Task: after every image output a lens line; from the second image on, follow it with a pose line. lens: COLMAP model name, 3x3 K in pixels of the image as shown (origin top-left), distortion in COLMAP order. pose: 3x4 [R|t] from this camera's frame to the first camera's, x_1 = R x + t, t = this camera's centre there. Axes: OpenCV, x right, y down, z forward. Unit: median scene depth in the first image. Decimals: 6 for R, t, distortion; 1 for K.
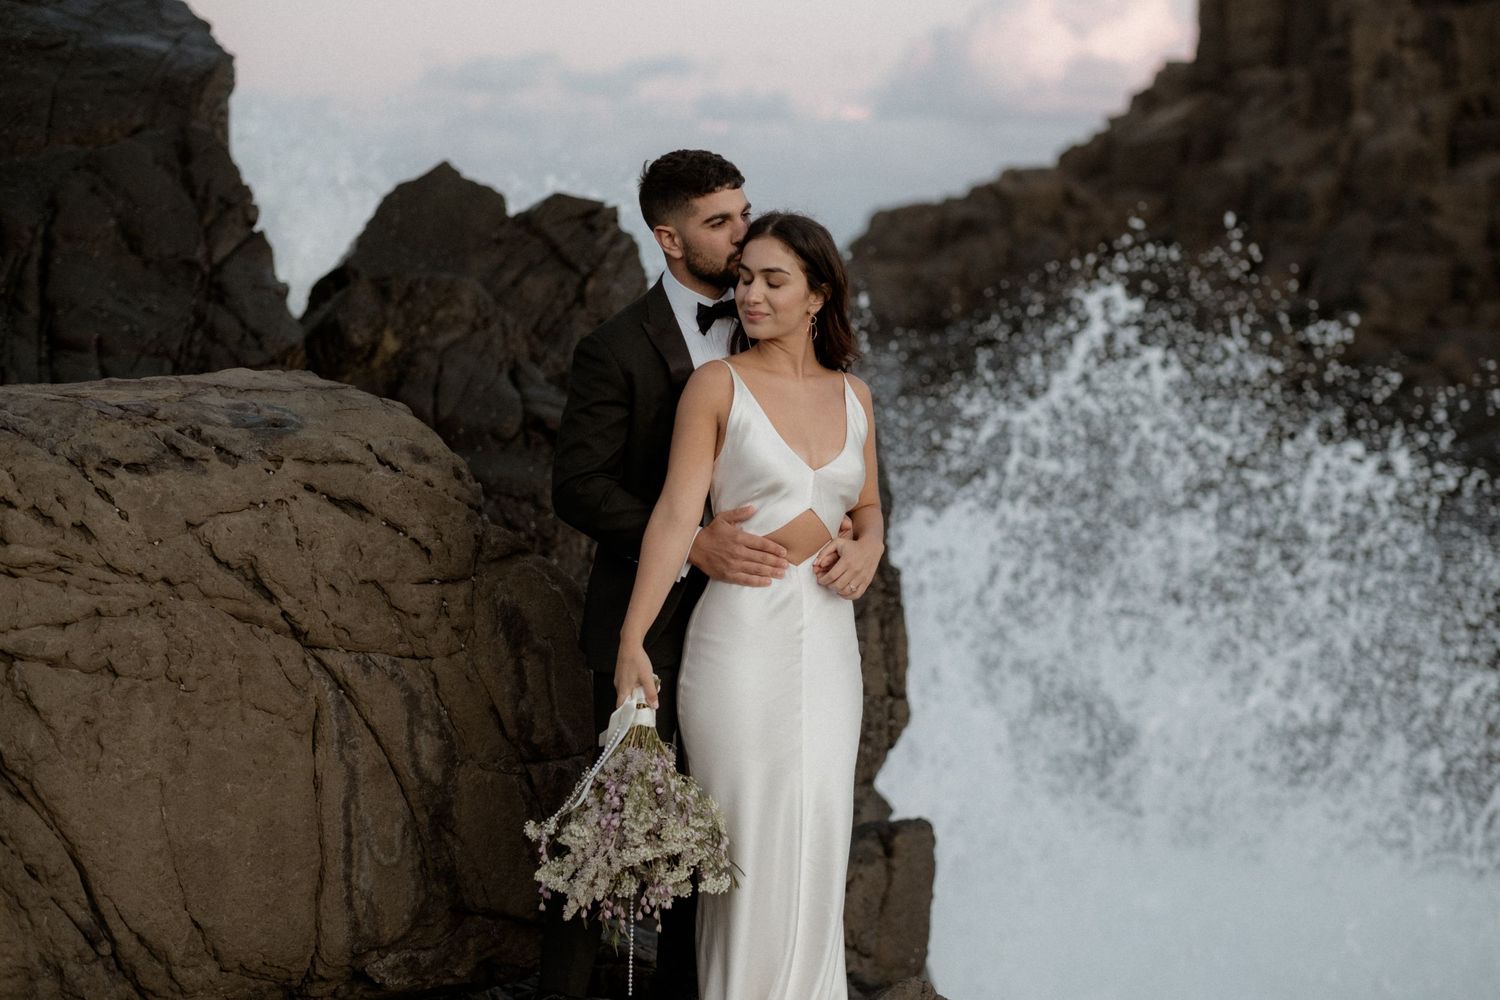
lens RADIAL K [[3668.2, 0, 750.0], [0, 3668.2, 500.0], [0, 0, 1]] dist [0.118300, -1.787540]
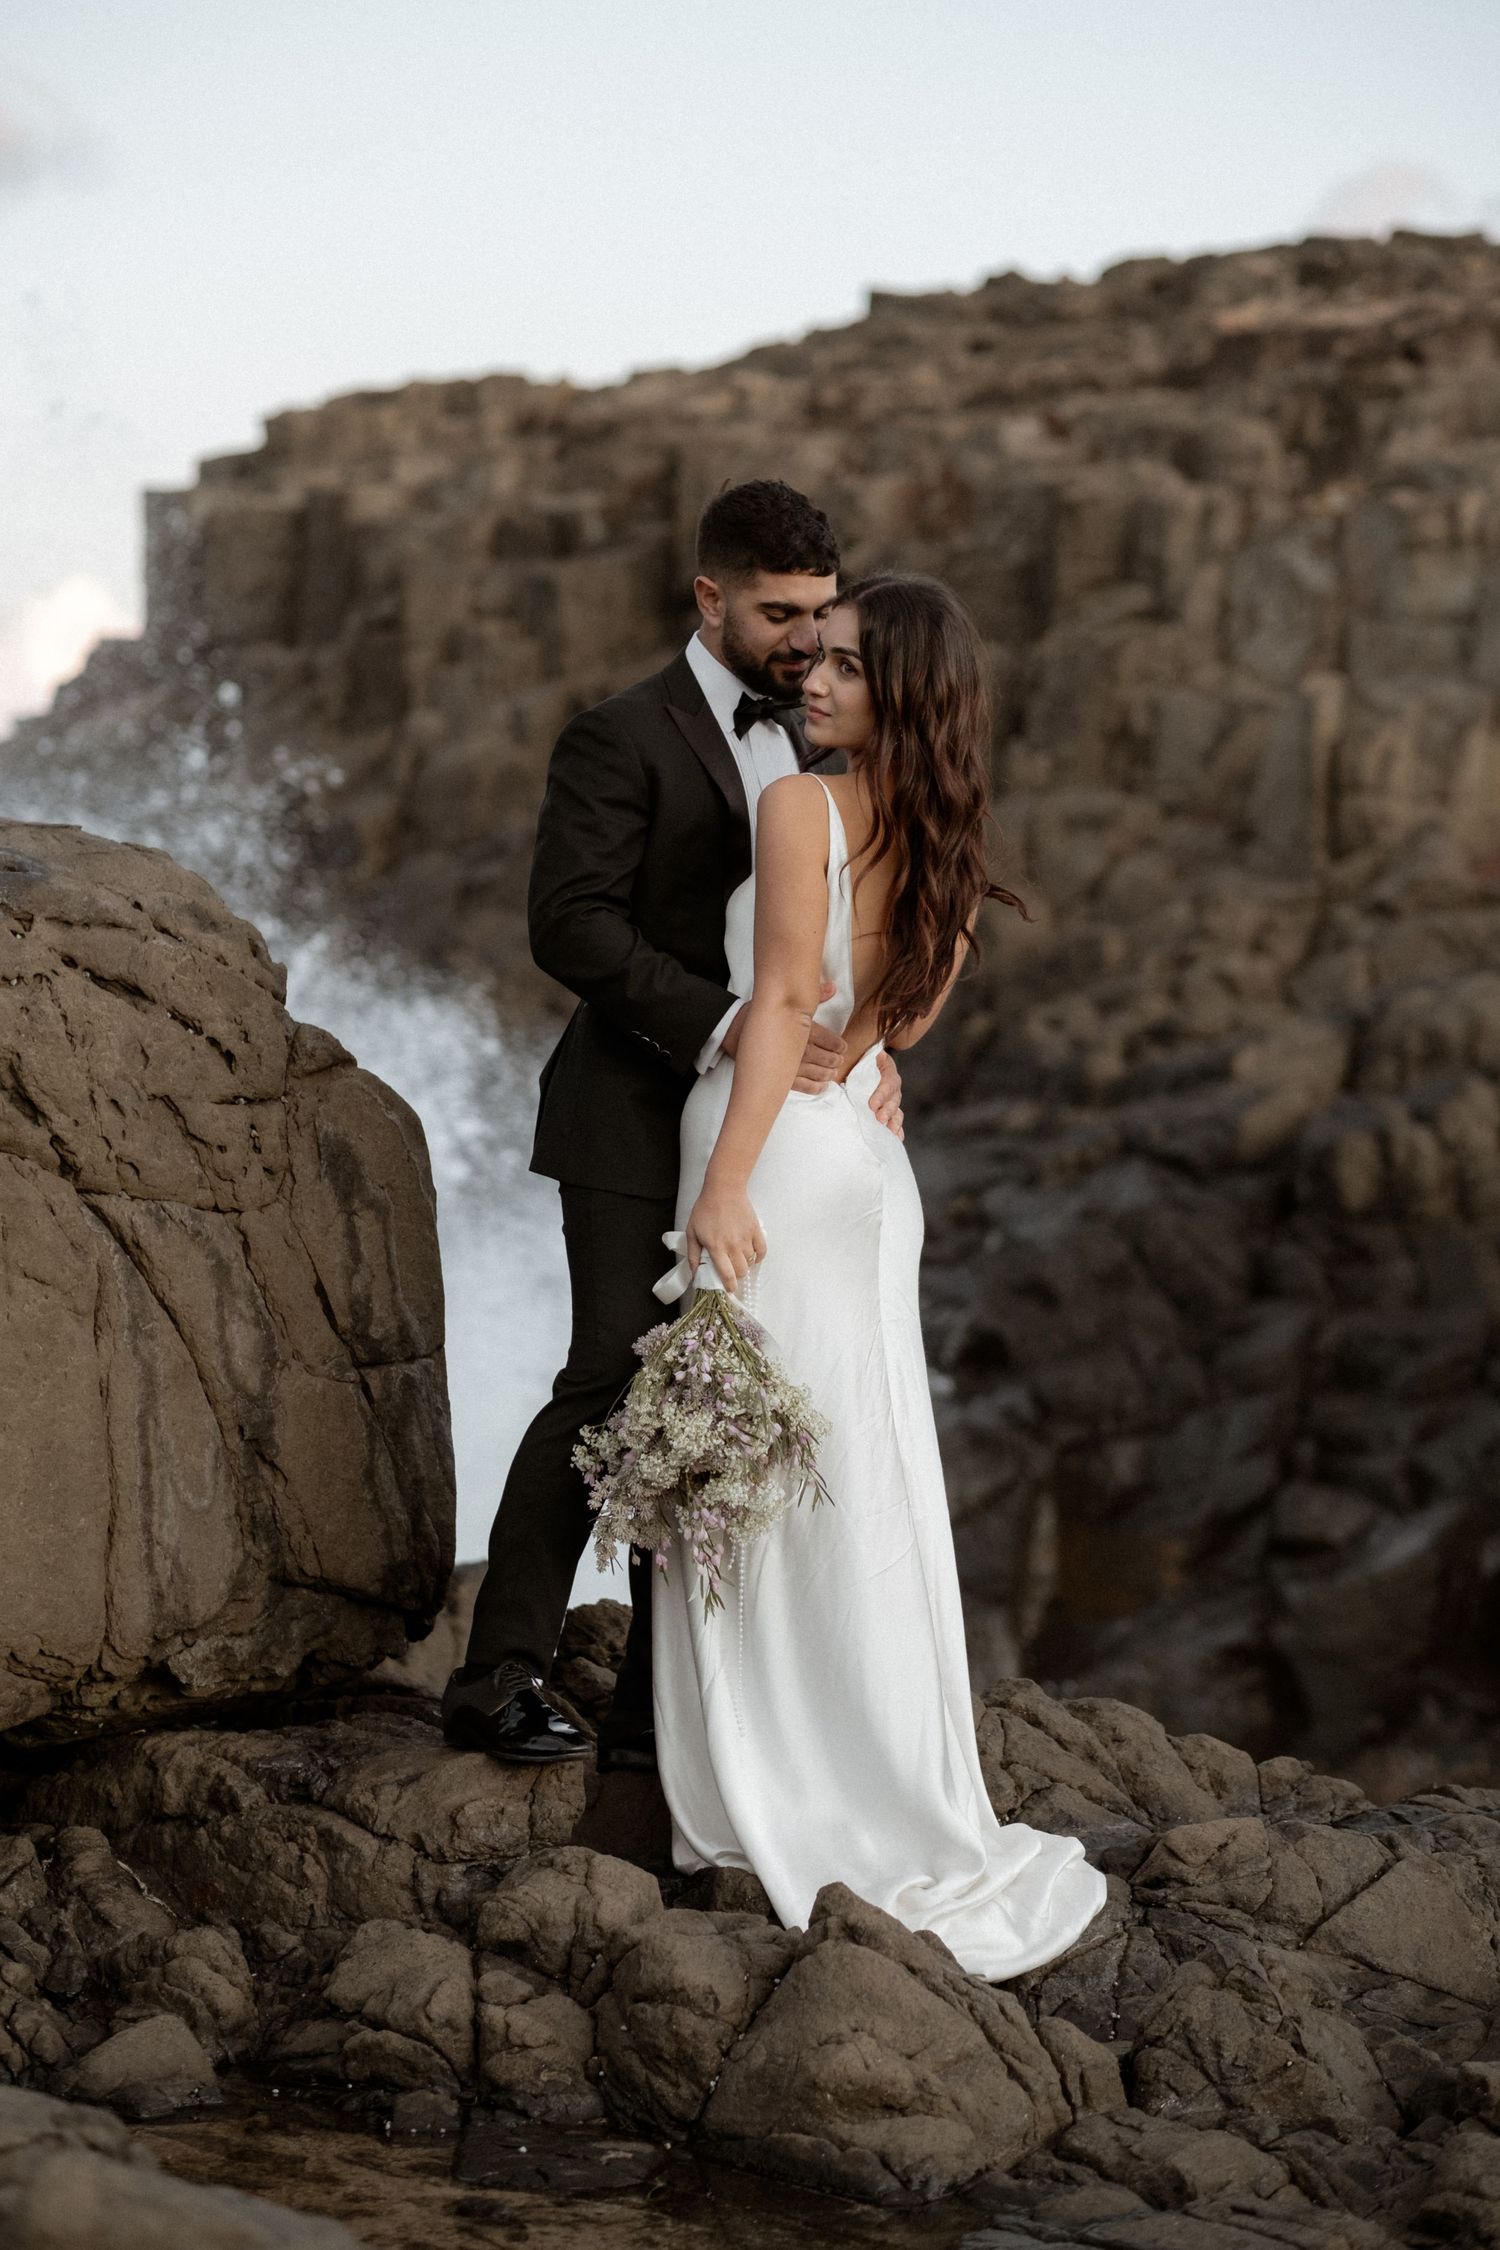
lens RADIAL K [[5502.2, 0, 721.8], [0, 5502.2, 1086.5], [0, 0, 1]] dist [0.118300, -1.787540]
pose [[0.966592, 0.000609, 0.256321, -0.263950], [0.011177, 0.998946, -0.044522, 0.066684], [-0.256078, 0.045900, 0.965566, -0.017568]]
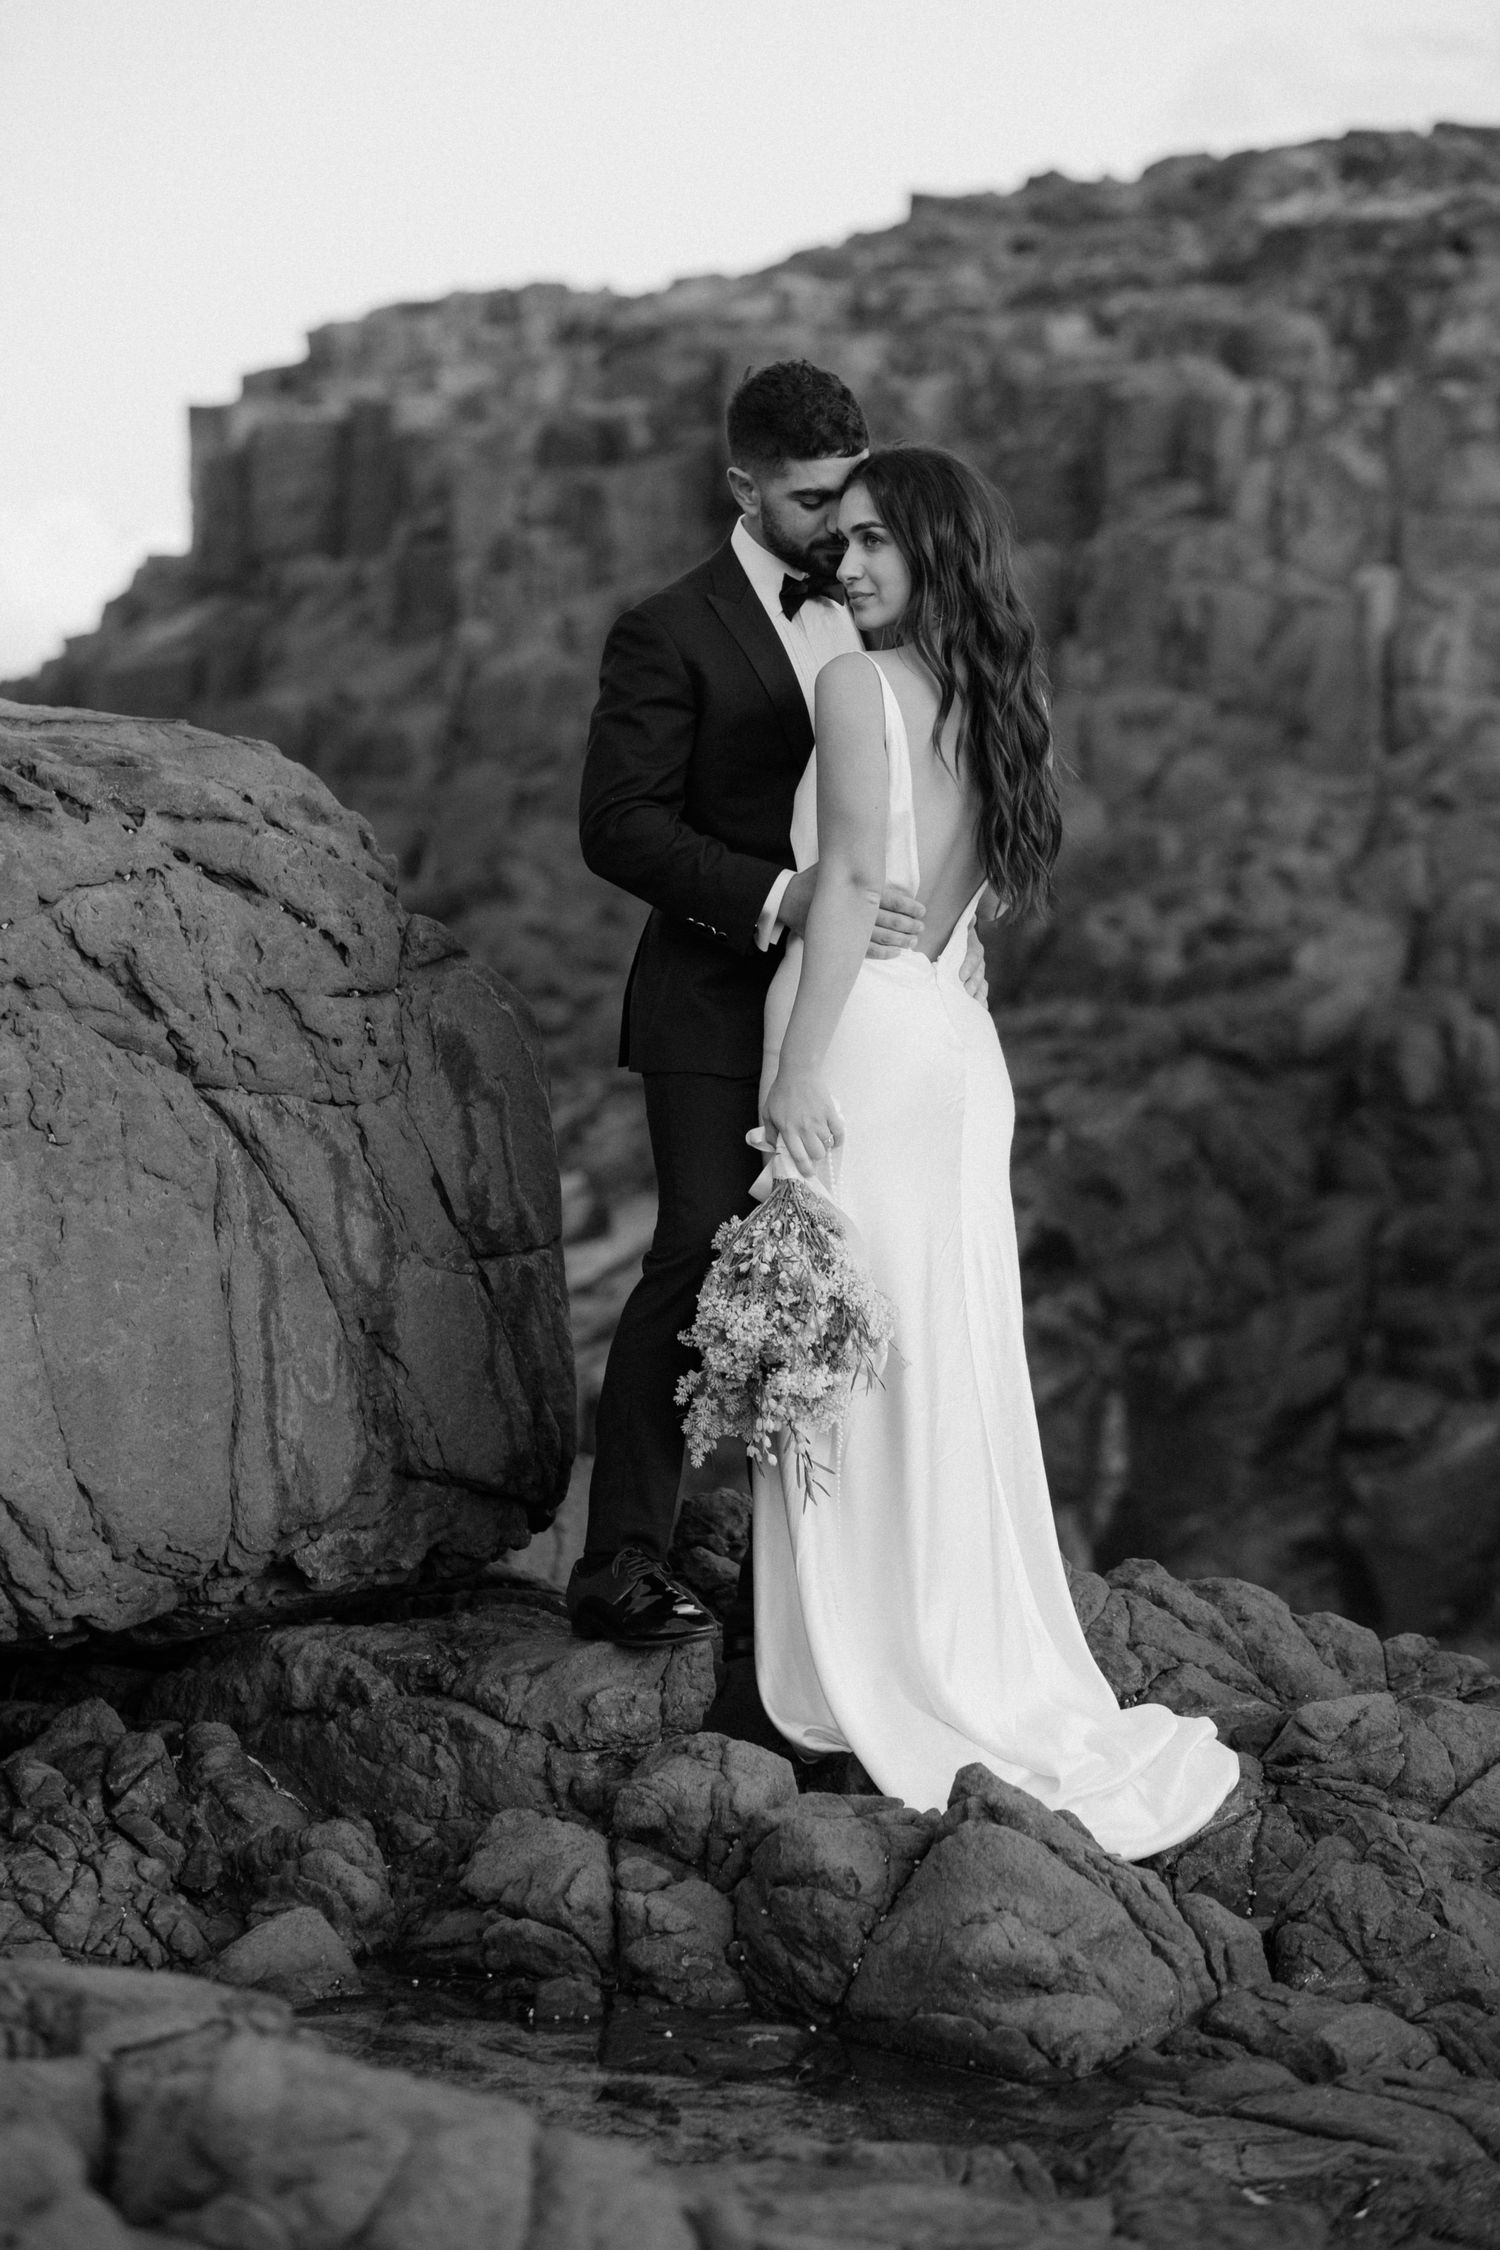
lens RADIAL K [[5506.0, 0, 775.4], [0, 5506.0, 1067.8], [0, 0, 1]] dist [0.100060, -1.430195]
pose [[0.966039, -0.018906, 0.257705, -0.276132], [0.027949, 0.999114, -0.031471, 0.070879], [-0.256881, 0.037605, 0.965711, -0.011121]]
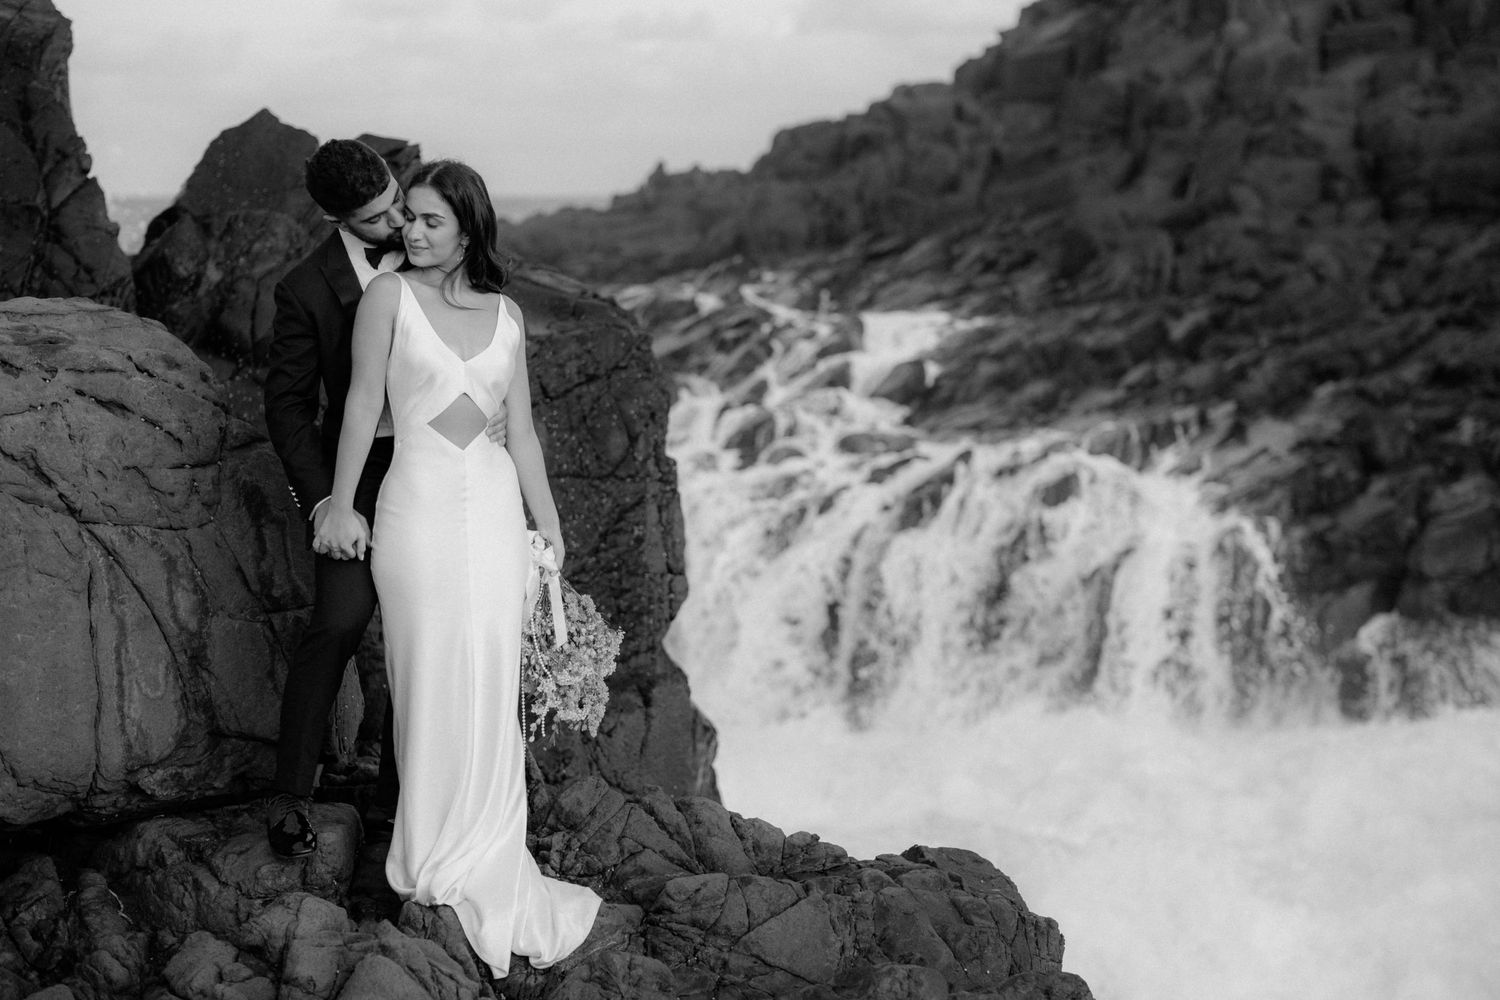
lens RADIAL K [[3708.4, 0, 747.7], [0, 3708.4, 484.5], [0, 0, 1]] dist [0.095753, -1.534607]
pose [[0.999390, -0.033169, 0.010948, 0.087282], [0.032981, 0.999314, 0.016868, 0.013667], [-0.011500, -0.016497, 0.999798, -0.237726]]
